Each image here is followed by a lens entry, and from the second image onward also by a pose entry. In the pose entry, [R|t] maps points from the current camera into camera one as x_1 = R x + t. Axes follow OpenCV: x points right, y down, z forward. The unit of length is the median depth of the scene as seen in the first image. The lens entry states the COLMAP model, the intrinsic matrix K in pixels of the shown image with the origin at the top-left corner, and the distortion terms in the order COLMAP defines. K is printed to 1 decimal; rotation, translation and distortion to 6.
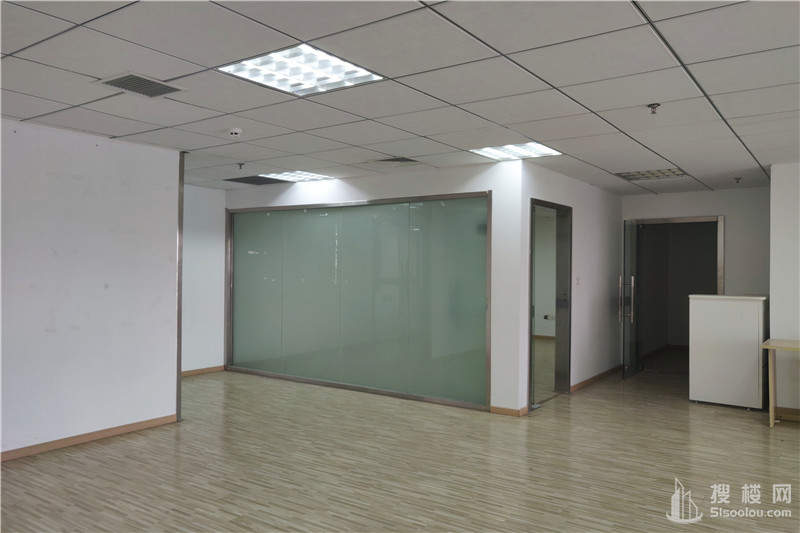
lens RADIAL K [[621.5, 0, 396.0], [0, 621.5, 265.1], [0, 0, 1]] dist [0.001186, 0.011998]
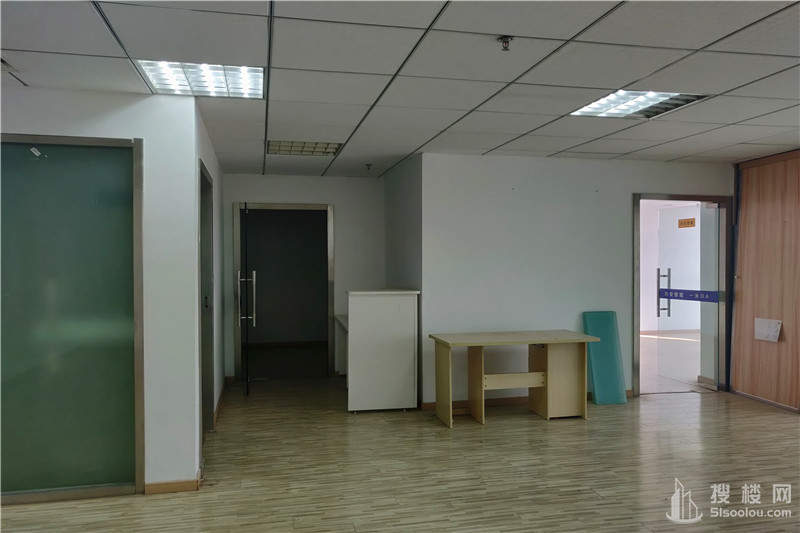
lens RADIAL K [[621.5, 0, 398.4], [0, 621.5, 271.8], [0, 0, 1]] dist [0.001186, 0.011998]
pose [[0.669139, -0.021715, 0.742820, -0.135498], [0.003841, 0.999661, 0.025763, -0.002585], [-0.743127, -0.014386, 0.668995, 0.384989]]
